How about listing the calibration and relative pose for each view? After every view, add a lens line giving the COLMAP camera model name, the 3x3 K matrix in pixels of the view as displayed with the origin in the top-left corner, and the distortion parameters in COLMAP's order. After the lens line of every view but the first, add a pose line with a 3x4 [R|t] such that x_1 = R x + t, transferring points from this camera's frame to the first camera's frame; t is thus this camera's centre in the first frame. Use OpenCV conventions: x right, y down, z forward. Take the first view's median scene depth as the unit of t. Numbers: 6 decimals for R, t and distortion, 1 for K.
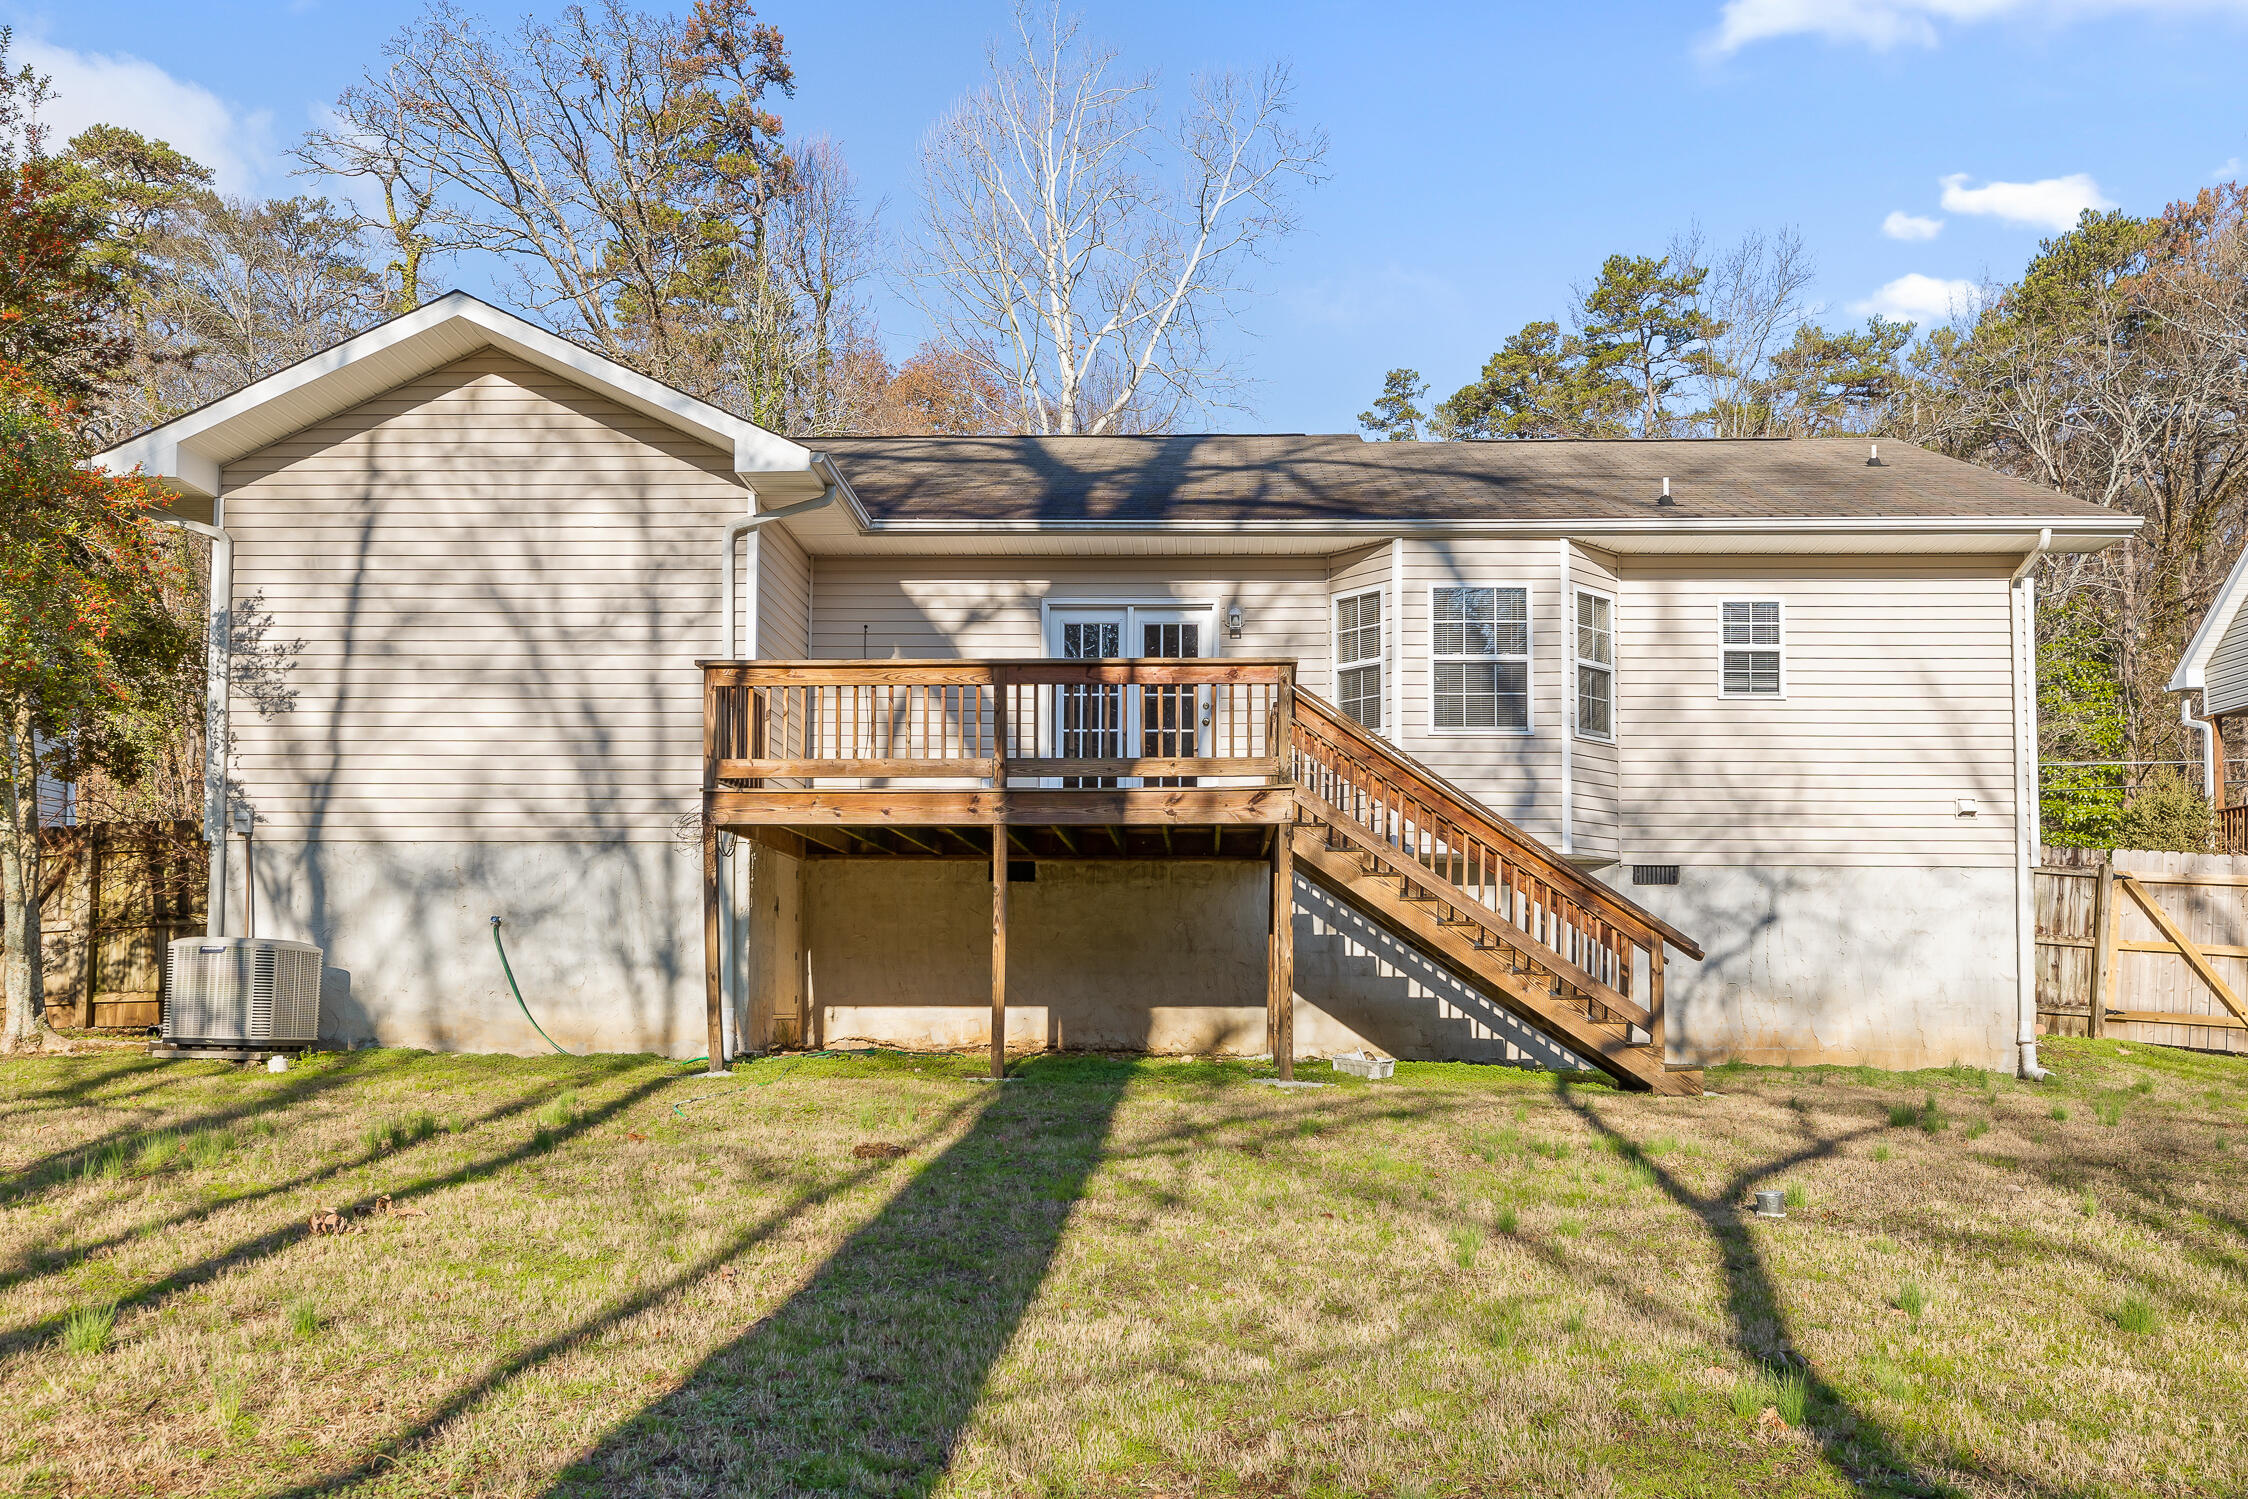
lens RADIAL K [[1716.6, 0, 1124.0], [0, 1716.6, 749.5], [0, 0, 1]] dist [-0.024398, -0.000160]
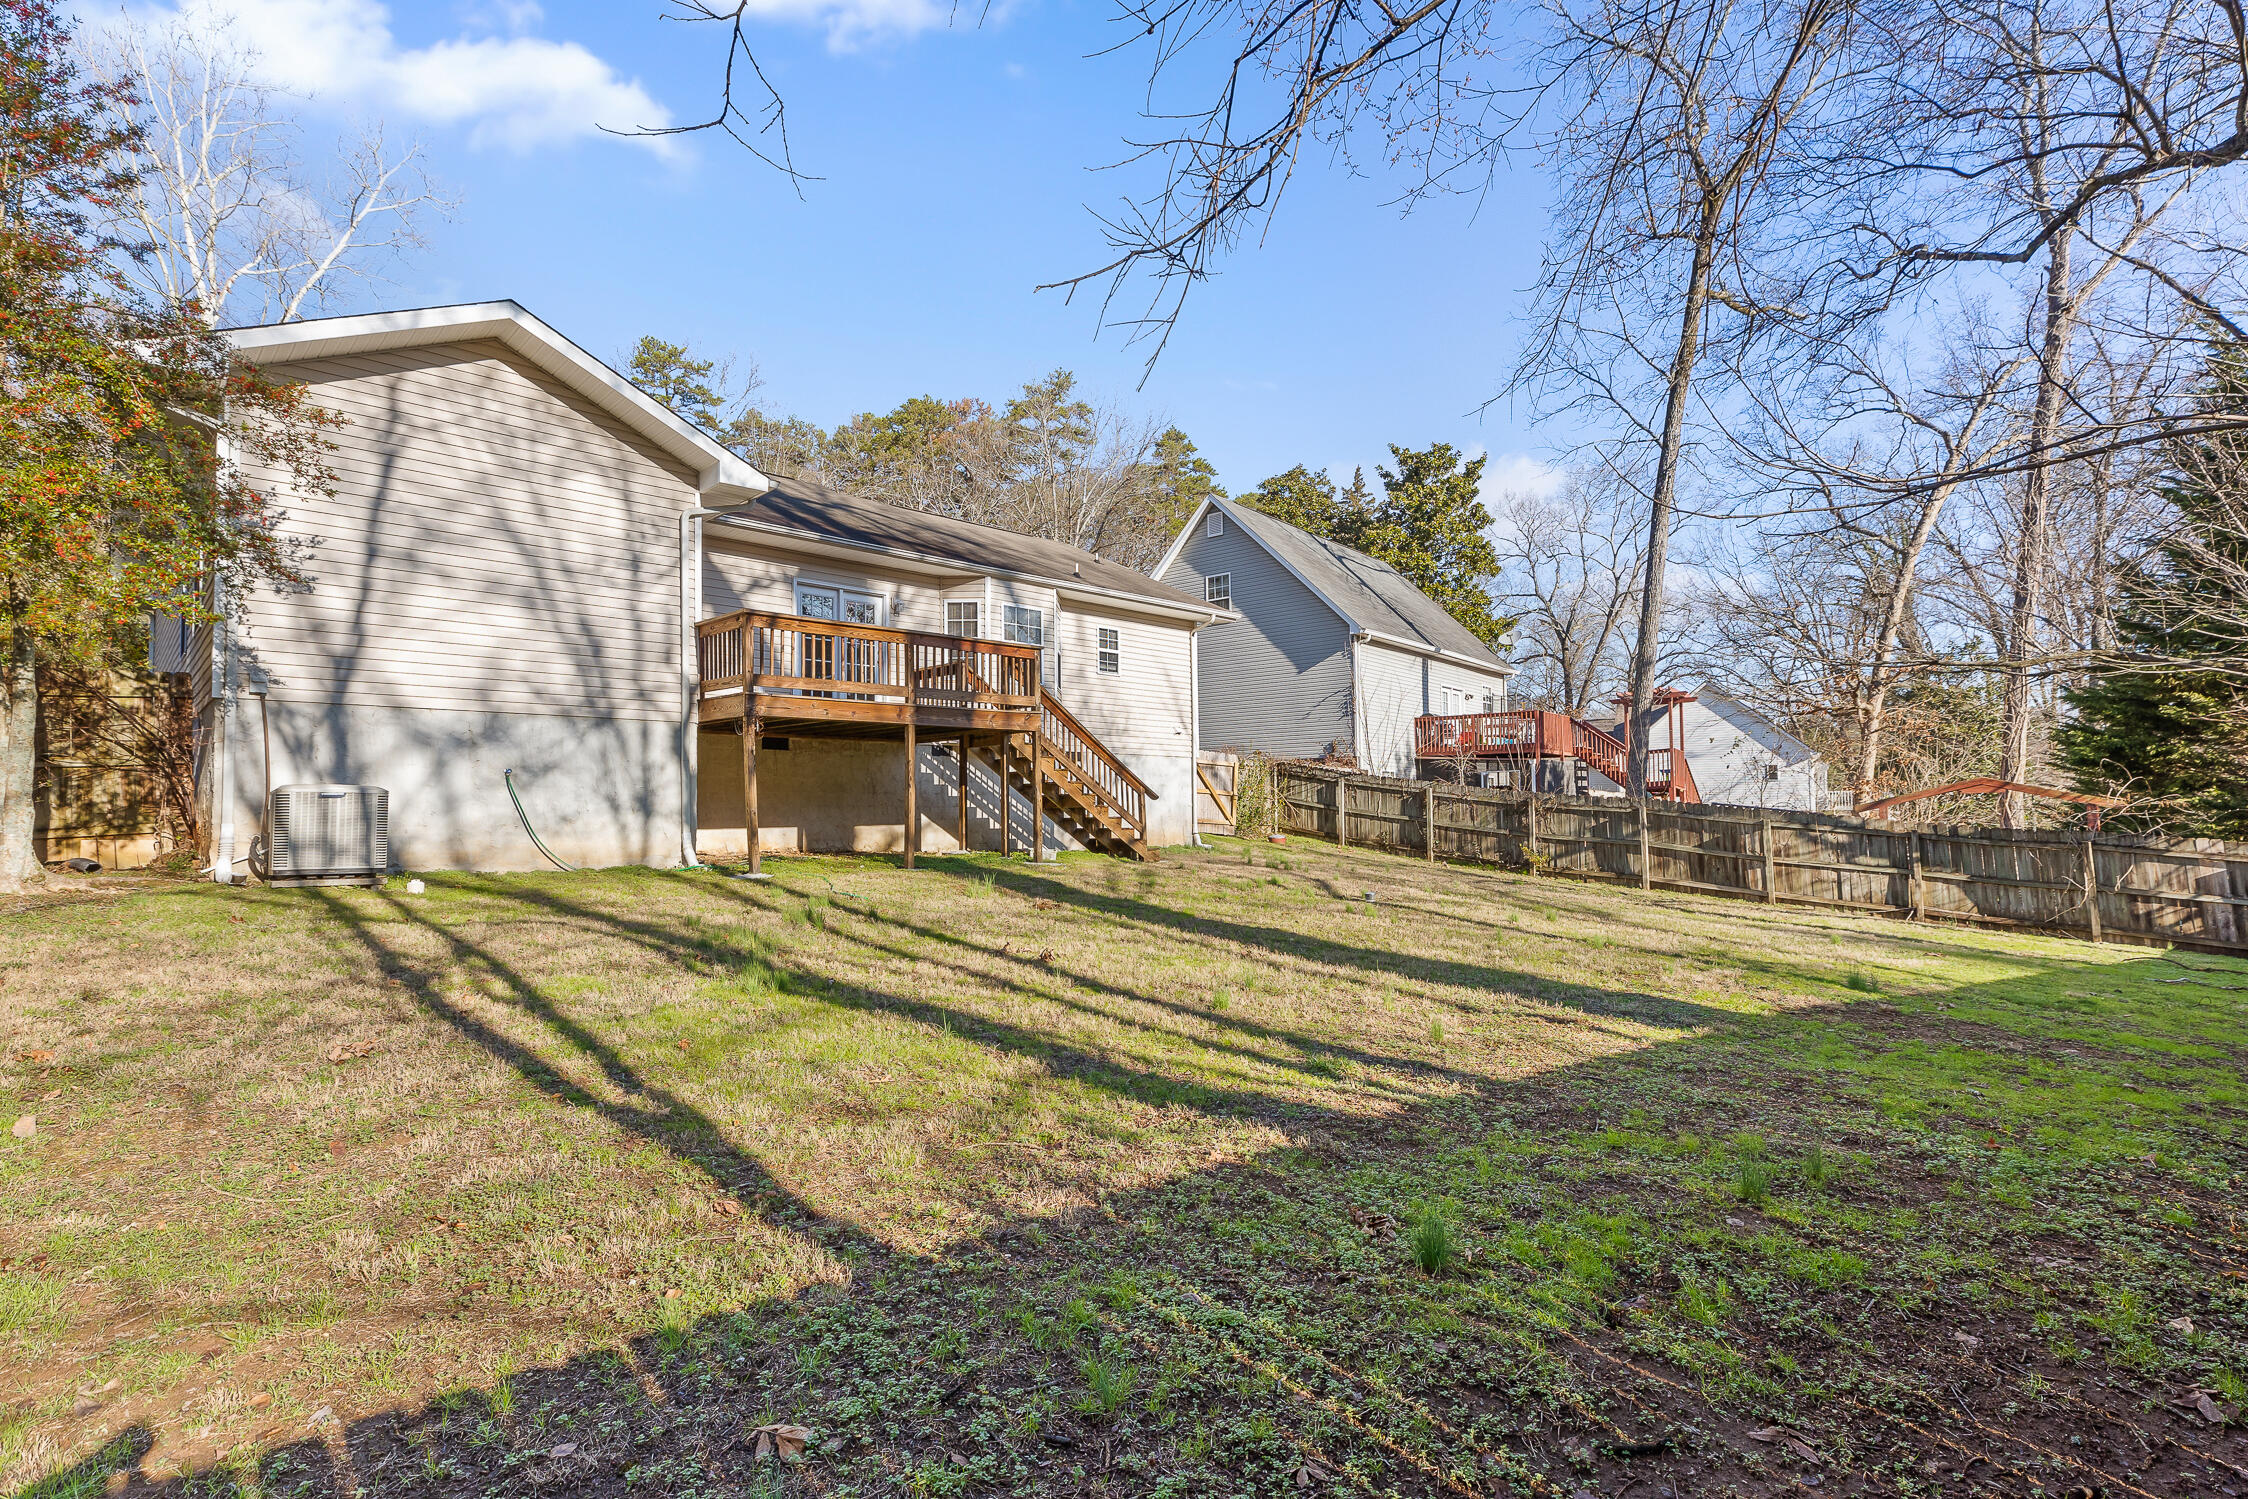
lens RADIAL K [[1065.9, 0, 1120.8], [0, 1065.9, 617.3], [0, 0, 1]] dist [-0.018228, -0.000176]
pose [[0.692469, 0.118049, 0.711724, -0.610041], [-0.092514, 0.992907, -0.074676, -0.003451], [-0.715491, -0.014133, 0.698479, 0.070673]]
